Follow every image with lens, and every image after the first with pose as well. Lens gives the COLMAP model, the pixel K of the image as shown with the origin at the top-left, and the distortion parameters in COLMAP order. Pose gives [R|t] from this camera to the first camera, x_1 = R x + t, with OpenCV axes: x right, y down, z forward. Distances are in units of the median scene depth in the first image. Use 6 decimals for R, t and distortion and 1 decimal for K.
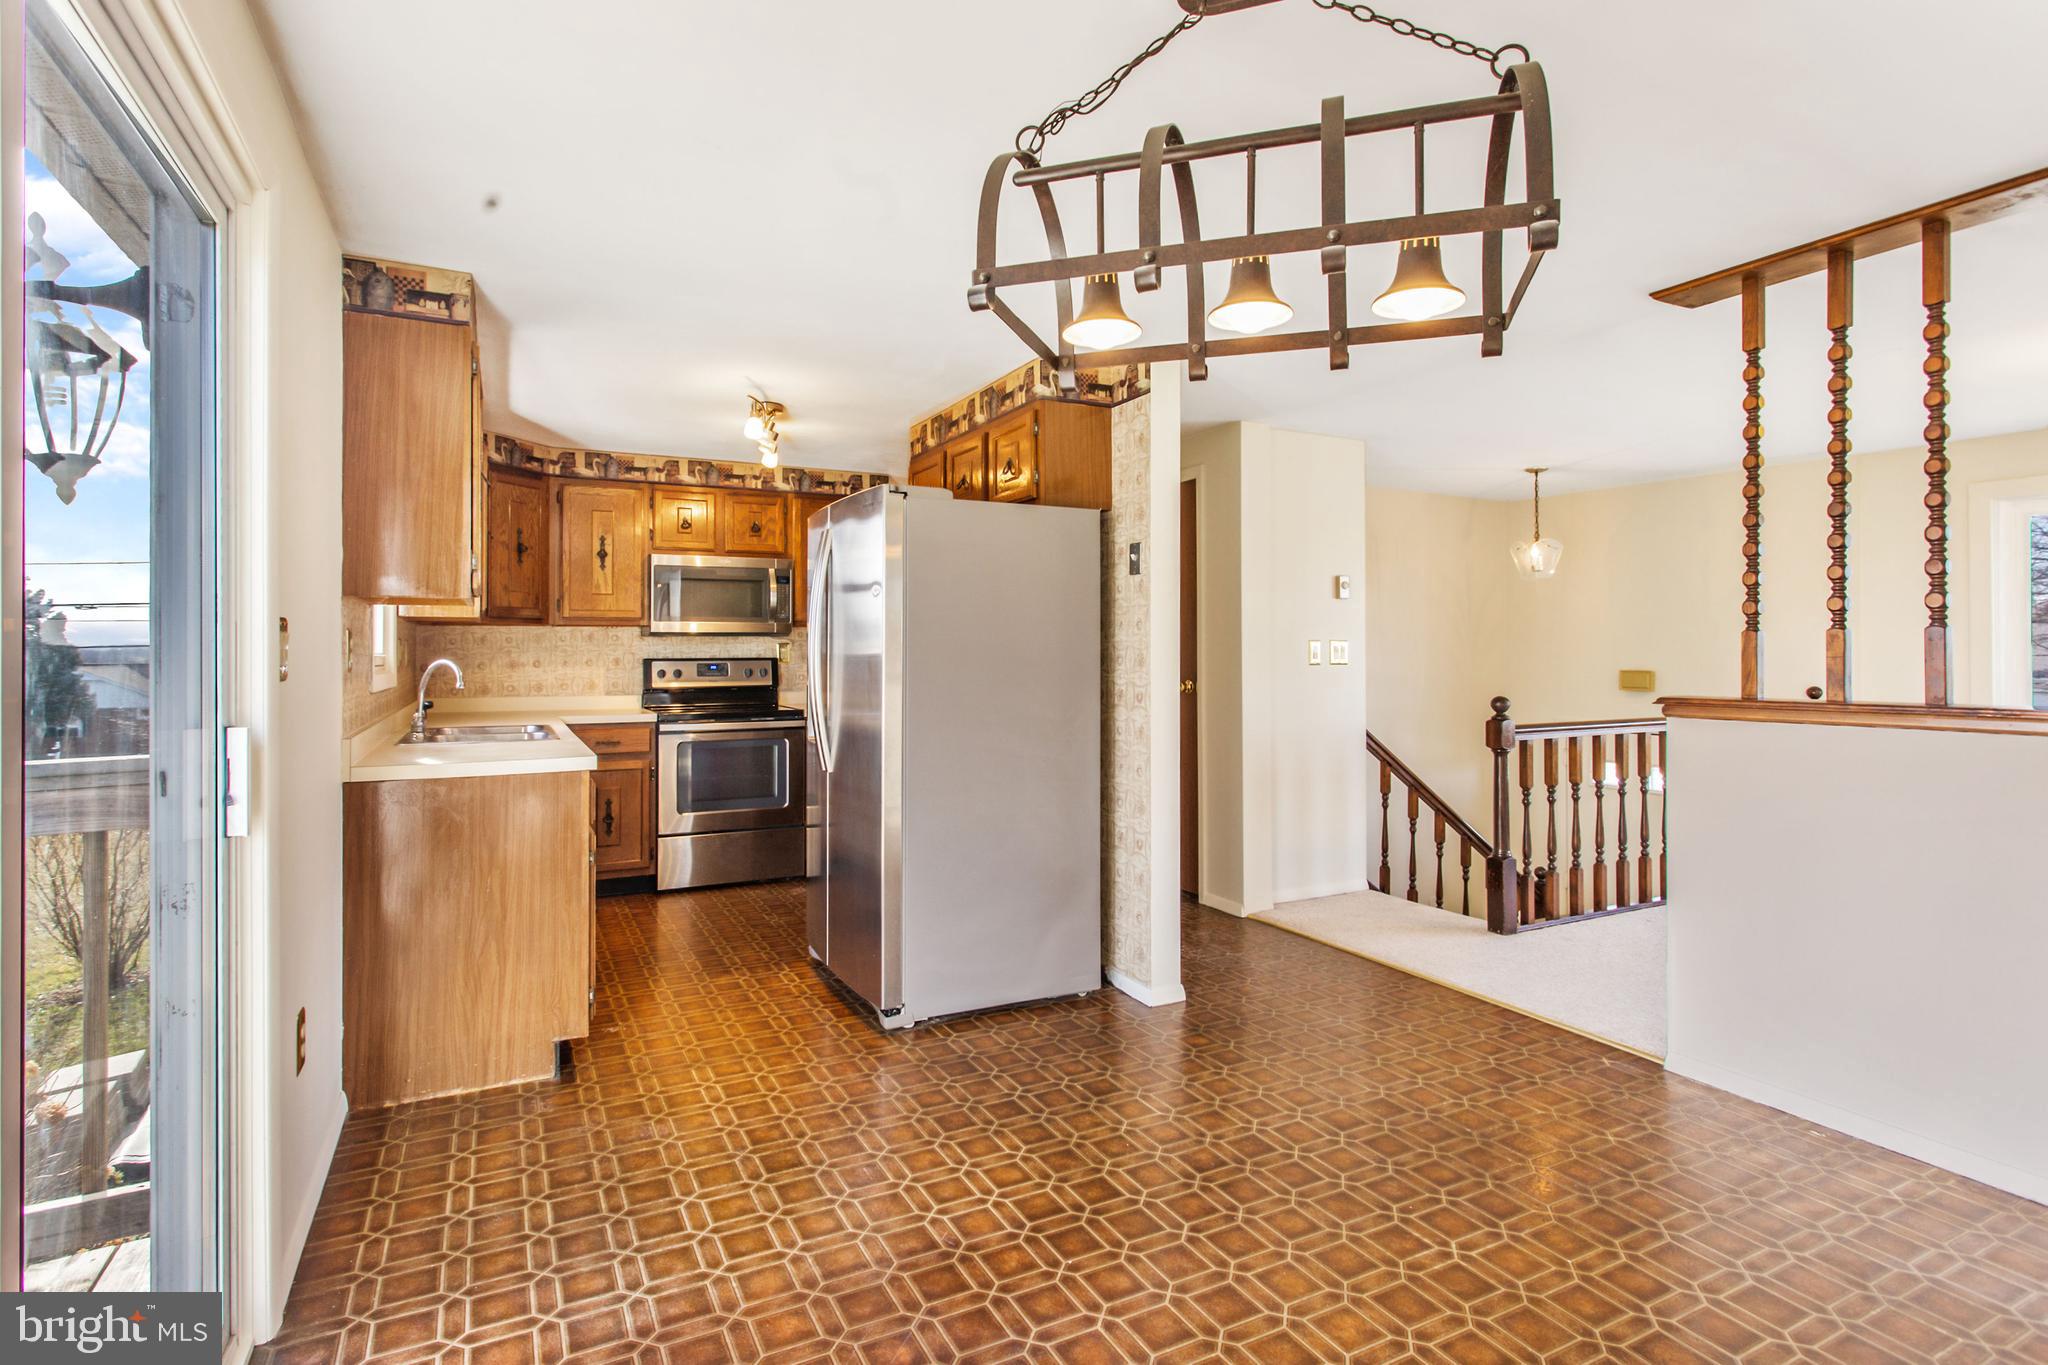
lens RADIAL K [[978.8, 0, 1010.6], [0, 978.8, 648.6], [0, 0, 1]] dist [0.003349, 0.001279]
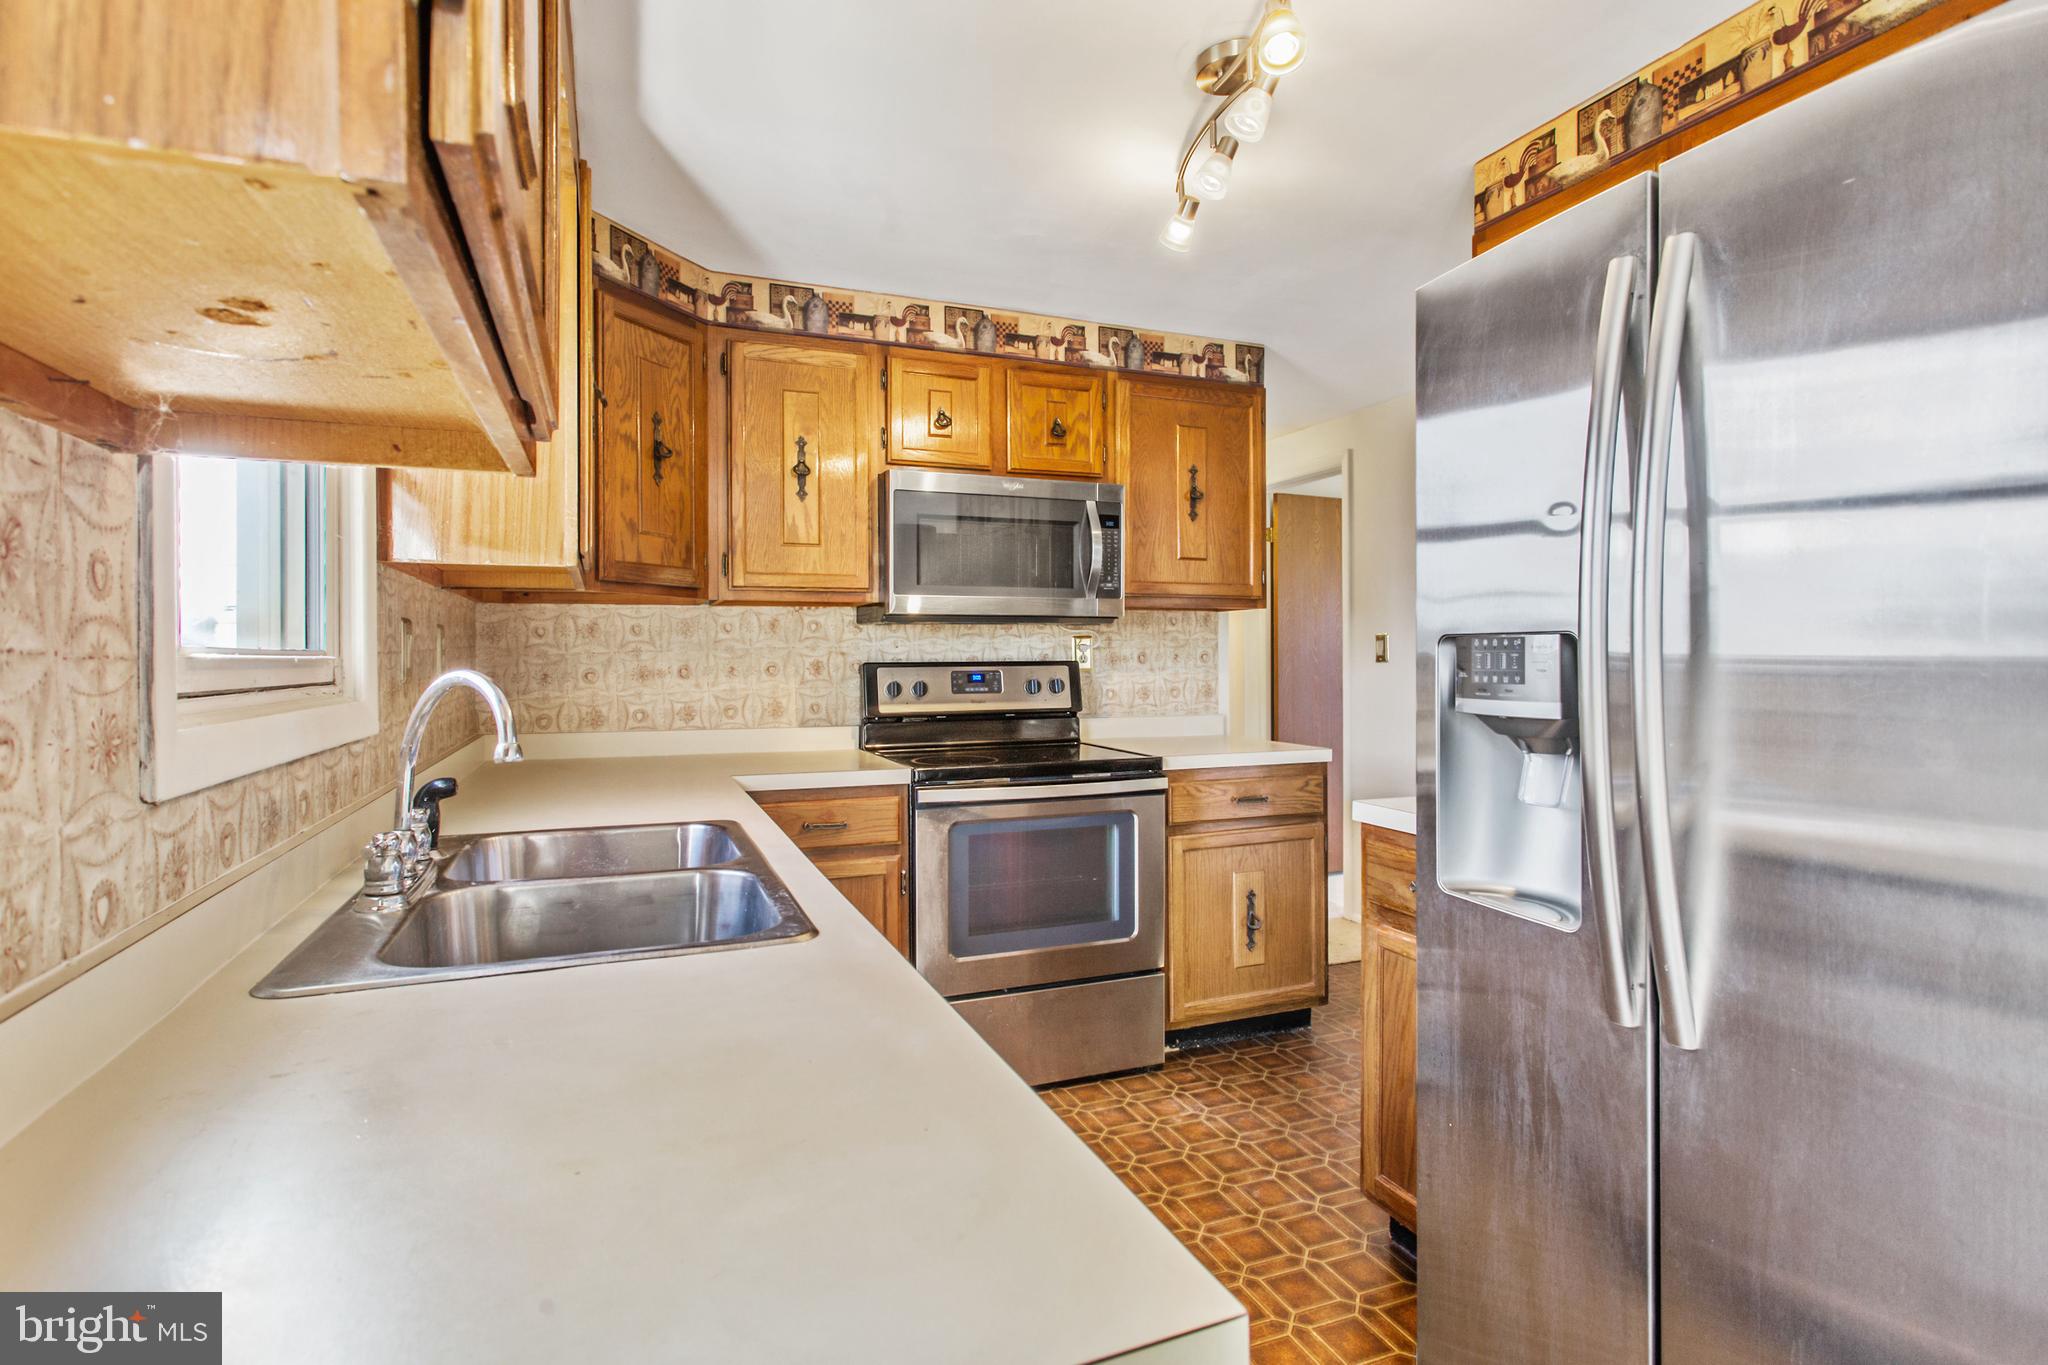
lens RADIAL K [[978.8, 0, 1022.1], [0, 978.8, 663.2], [0, 0, 1]] dist [0.003349, 0.001279]
pose [[0.995804, 0.003519, -0.091449, -0.233386], [-0.002172, 0.999888, 0.014819, 0.001898], [0.091491, -0.014558, 0.995699, 0.447244]]
